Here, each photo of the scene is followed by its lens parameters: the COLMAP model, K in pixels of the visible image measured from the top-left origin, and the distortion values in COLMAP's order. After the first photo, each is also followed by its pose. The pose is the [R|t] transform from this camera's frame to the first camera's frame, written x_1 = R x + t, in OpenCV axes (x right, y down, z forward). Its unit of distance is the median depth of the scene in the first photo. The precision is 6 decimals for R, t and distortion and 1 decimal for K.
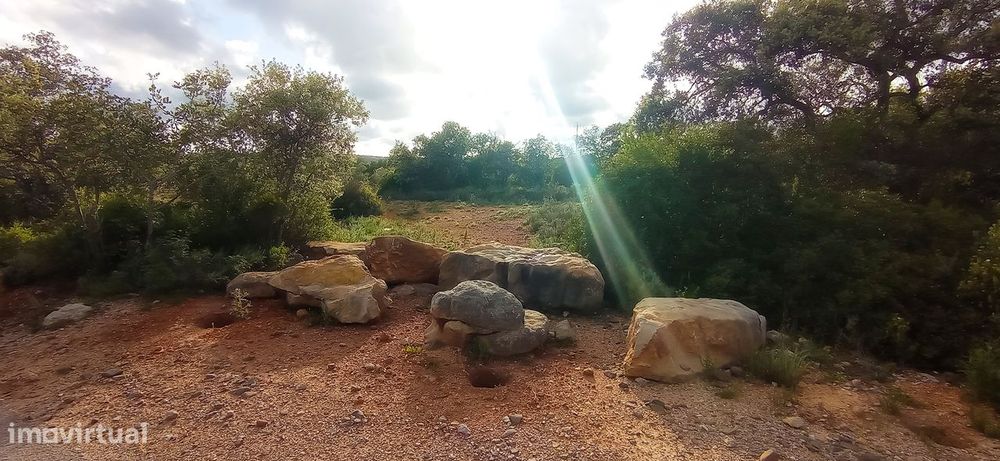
lens RADIAL K [[462.5, 0, 500.8], [0, 462.5, 212.1], [0, 0, 1]] dist [-0.088991, 0.063857]
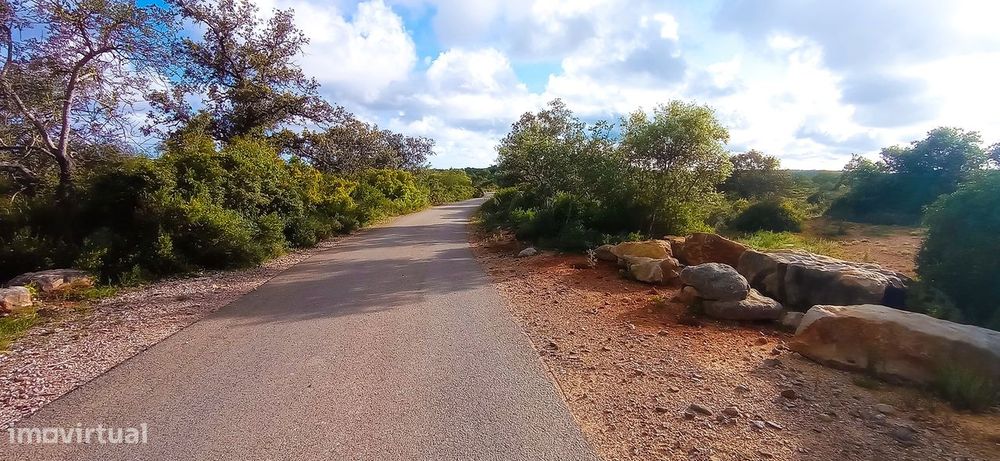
lens RADIAL K [[477.9, 0, 495.8], [0, 477.9, 232.1], [0, 0, 1]] dist [-0.000769, 0.012065]
pose [[0.556376, 0.095771, -0.825393, 0.286296], [-0.095964, 0.994095, 0.050659, 0.020610], [0.825371, 0.051023, 0.562281, -0.121781]]
